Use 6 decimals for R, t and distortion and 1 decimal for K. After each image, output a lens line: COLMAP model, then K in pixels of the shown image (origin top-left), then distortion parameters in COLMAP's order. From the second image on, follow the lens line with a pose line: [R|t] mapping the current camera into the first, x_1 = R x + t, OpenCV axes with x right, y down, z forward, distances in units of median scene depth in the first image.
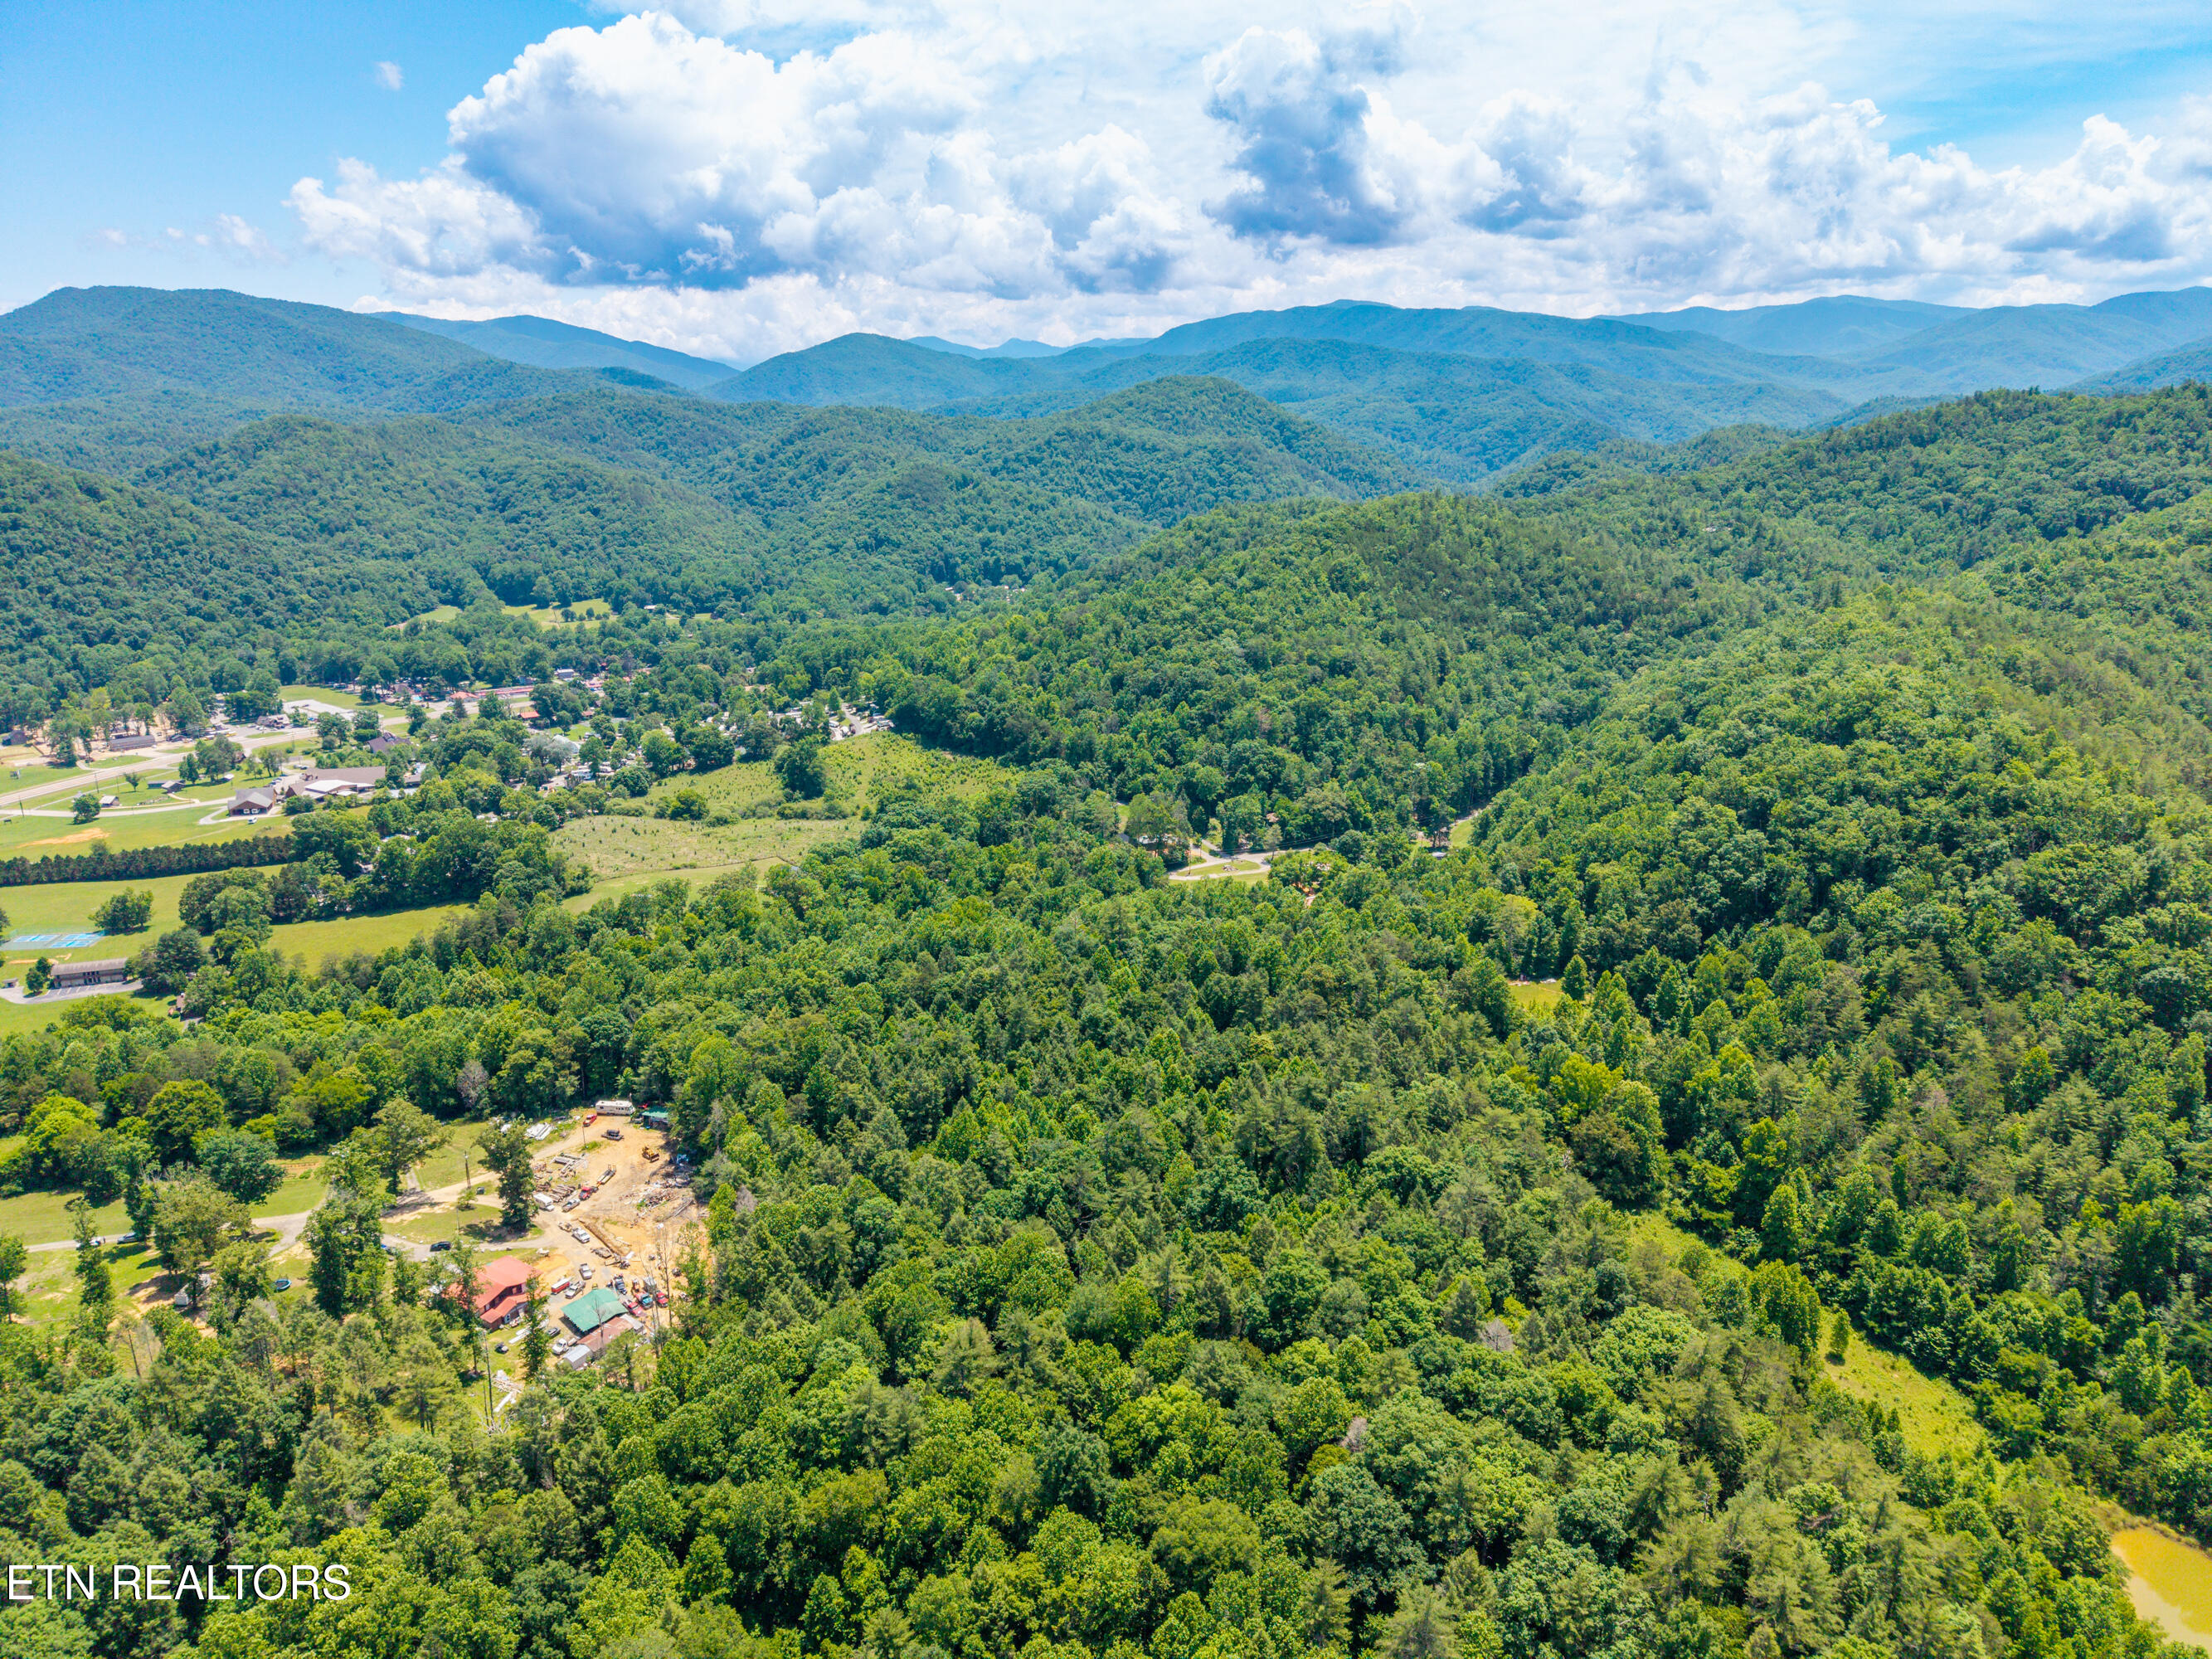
lens RADIAL K [[1473.2, 0, 1115.4], [0, 1473.2, 851.9], [0, 0, 1]] dist [0.023238, -0.022949]
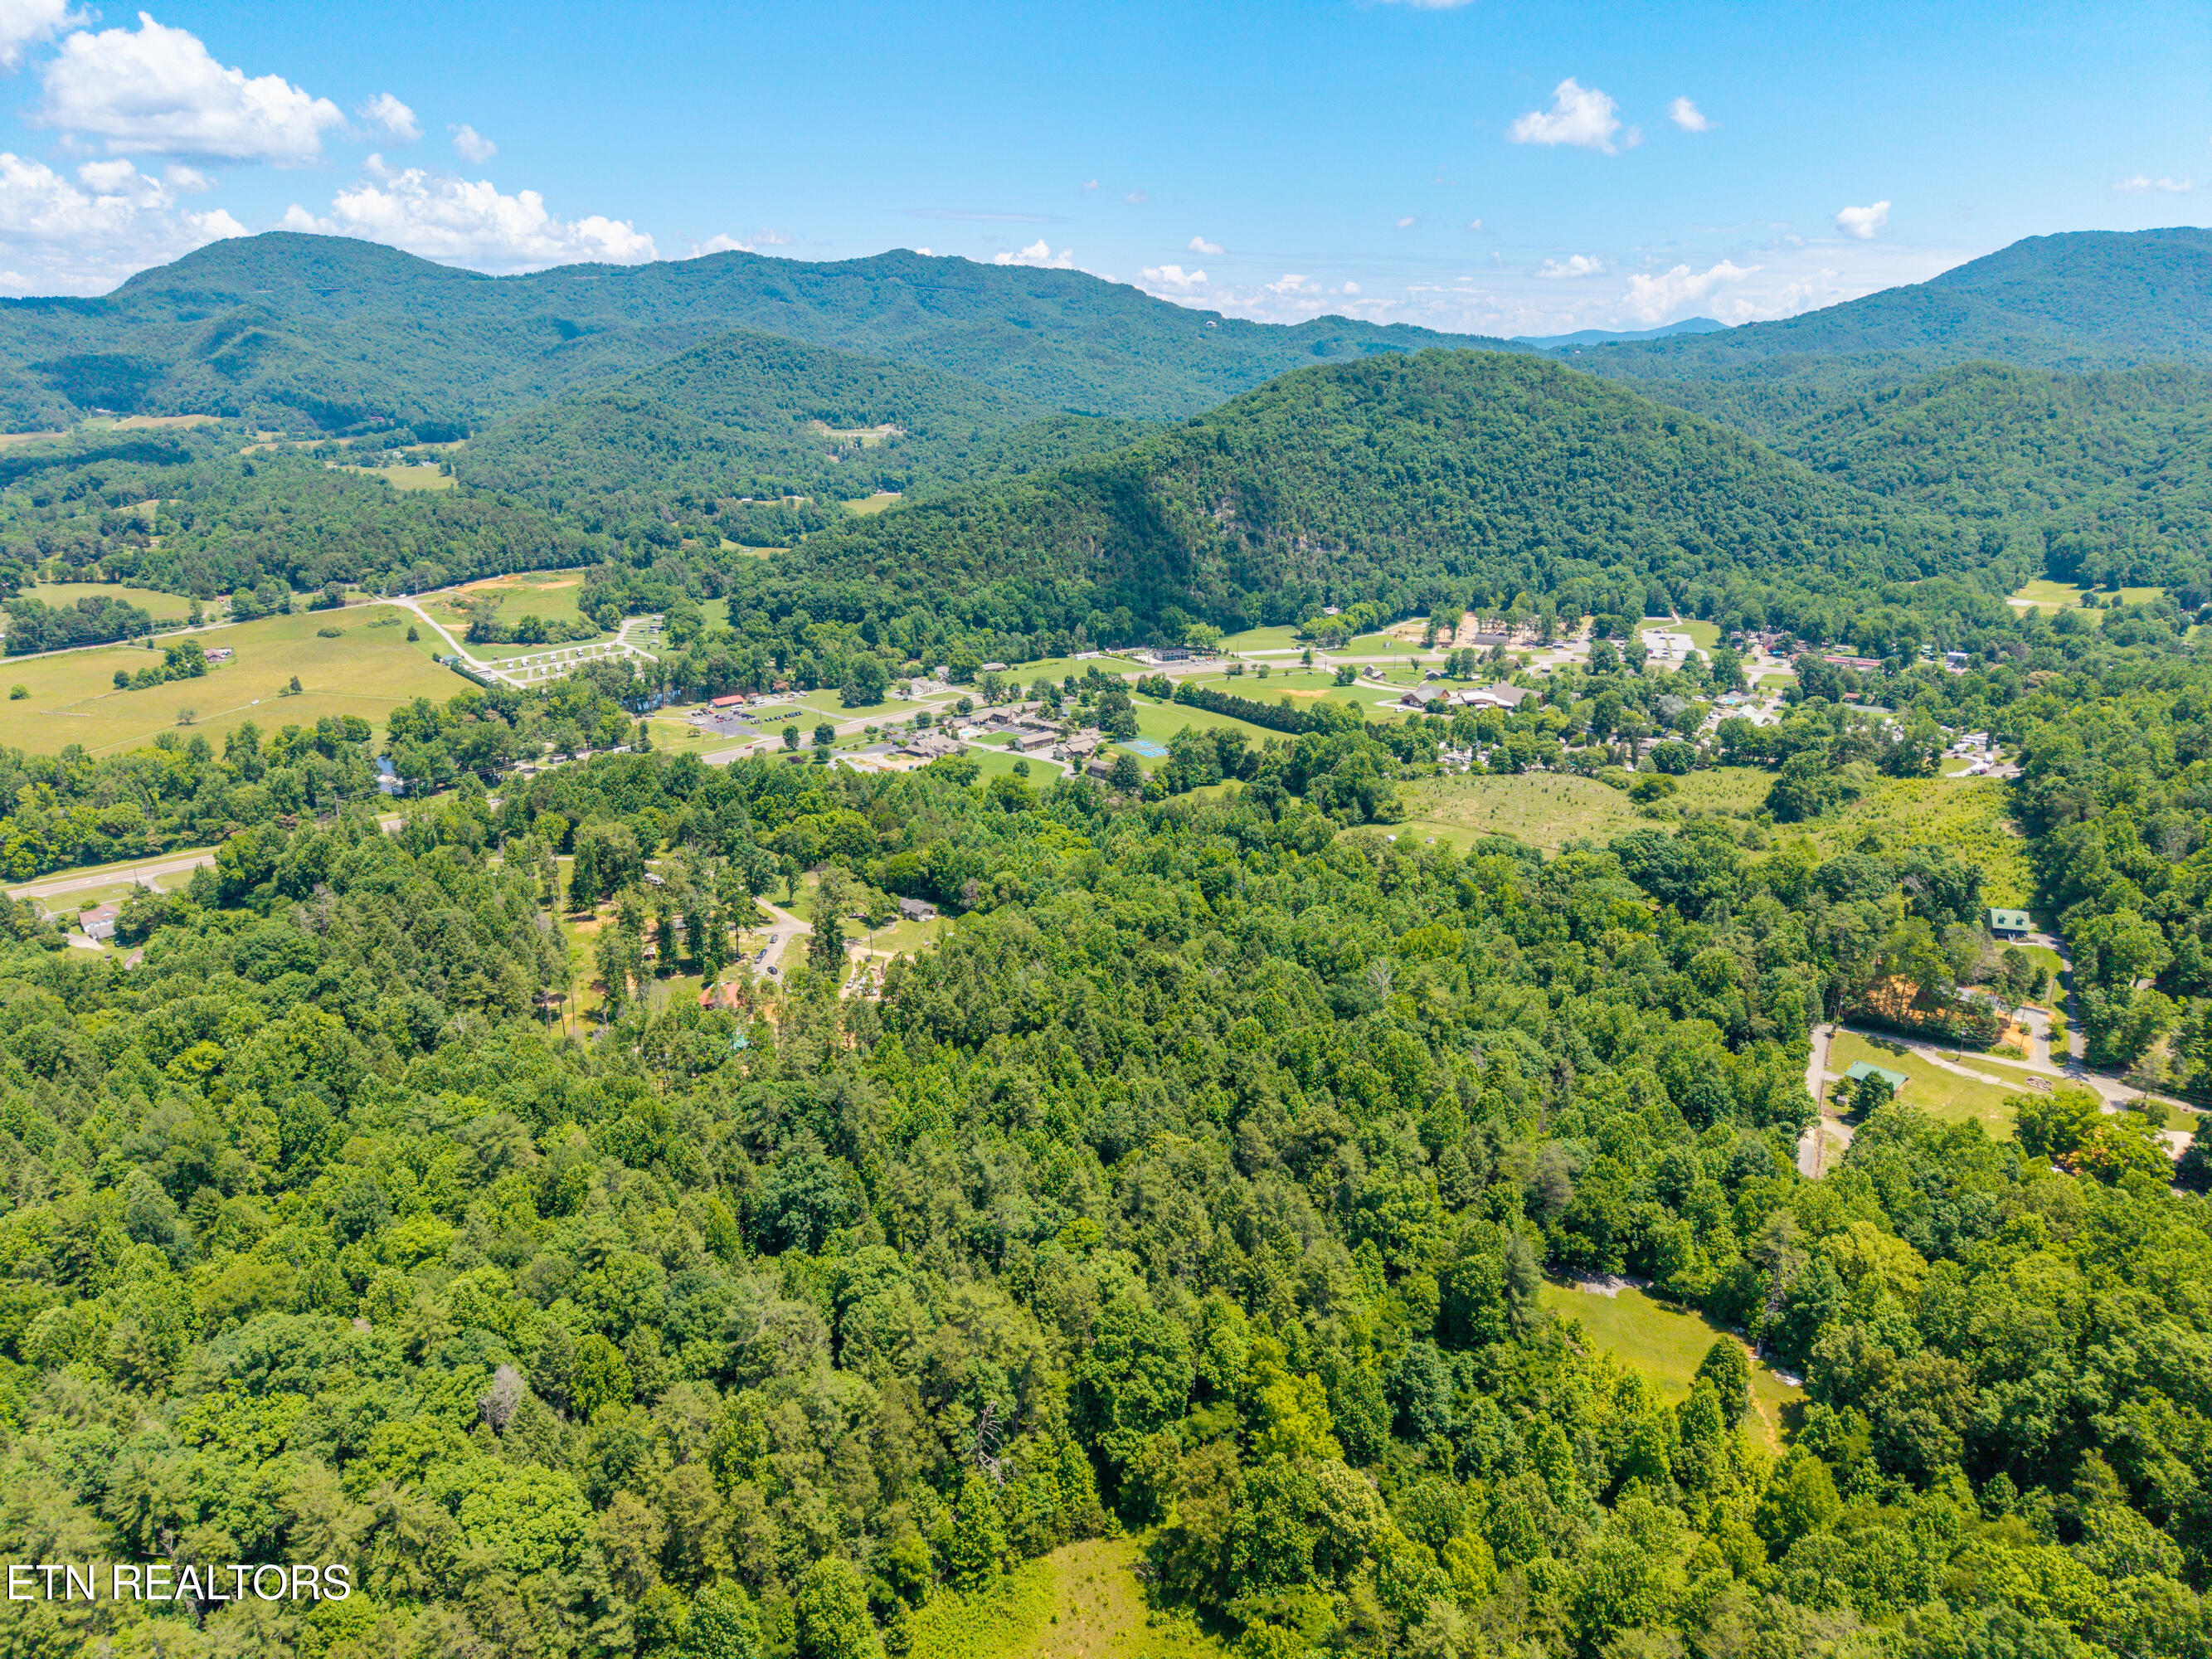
lens RADIAL K [[1473.2, 0, 1116.6], [0, 1473.2, 849.5], [0, 0, 1]] dist [0.023238, -0.022949]
pose [[0.398434, 0.291023, -0.869802, 0.246514], [-0.265080, 0.944395, 0.194555, -0.056147], [0.878056, 0.153050, 0.453424, 0.197925]]
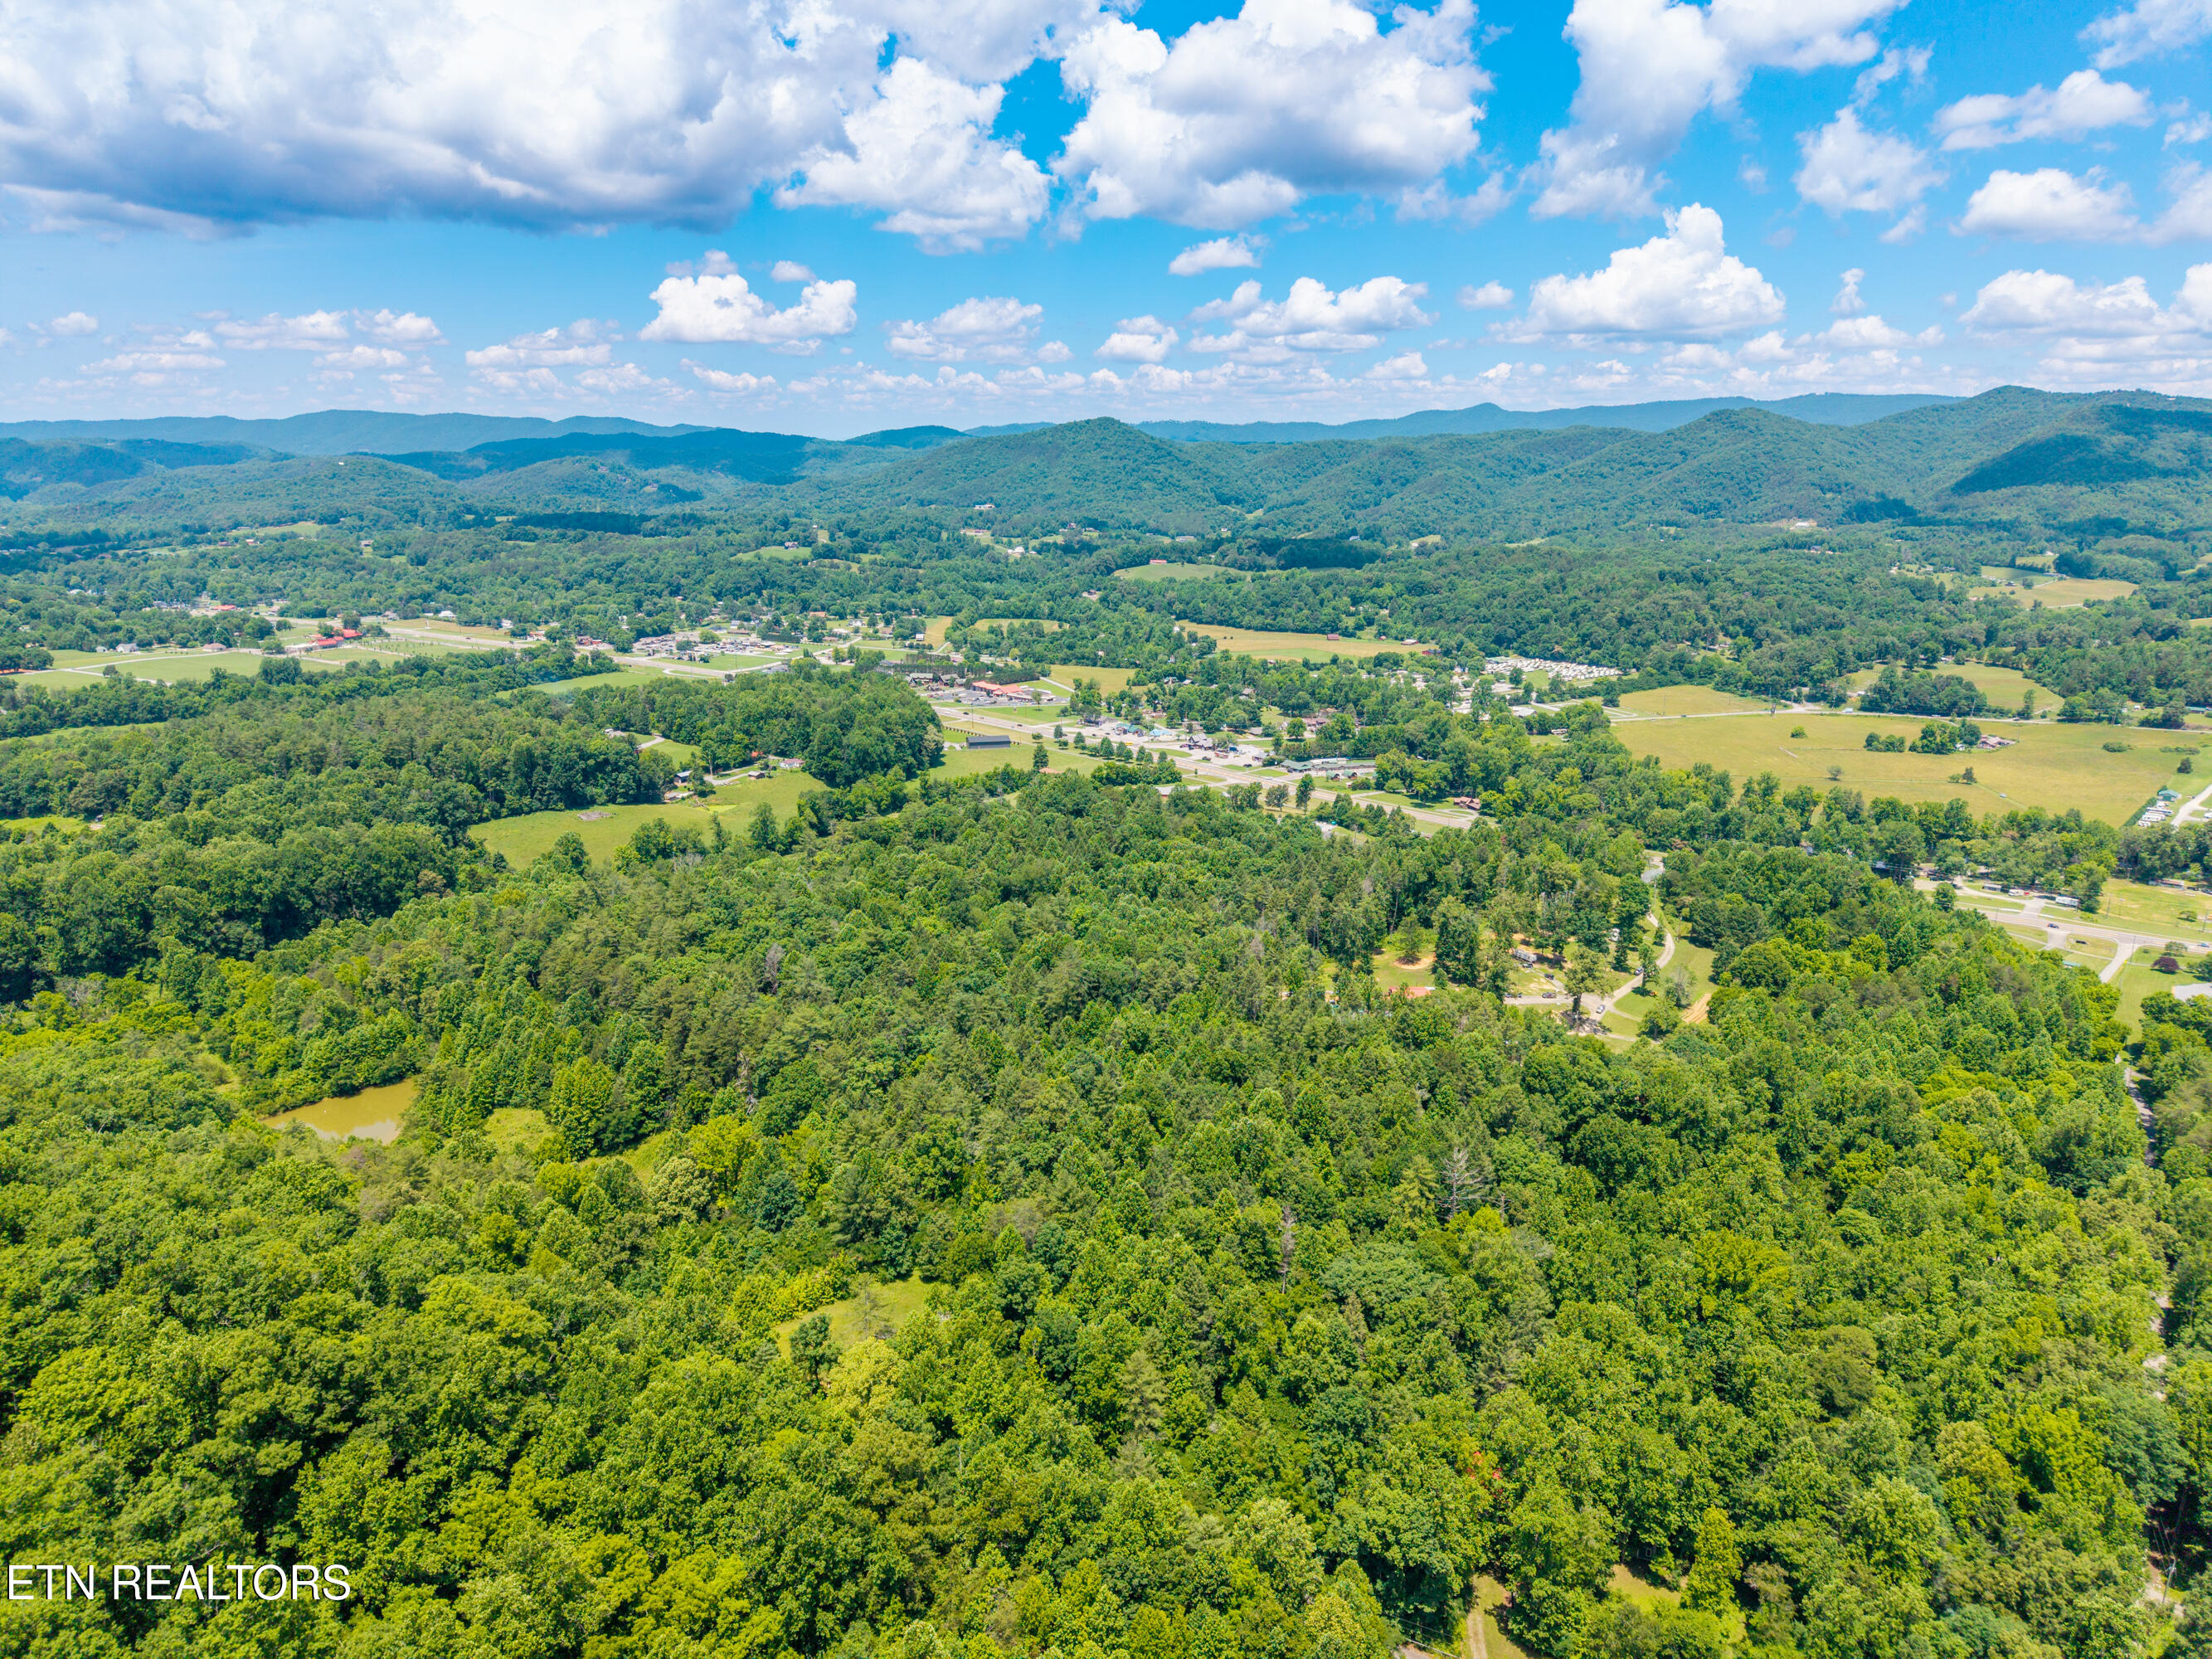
lens RADIAL K [[1473.2, 0, 1110.0], [0, 1473.2, 834.5], [0, 0, 1]] dist [0.023238, -0.022949]
pose [[-0.848831, 0.121597, -0.514490, 0.183387], [-0.163443, 0.865151, 0.474130, -0.158491], [0.502765, 0.486546, -0.714493, 0.543705]]
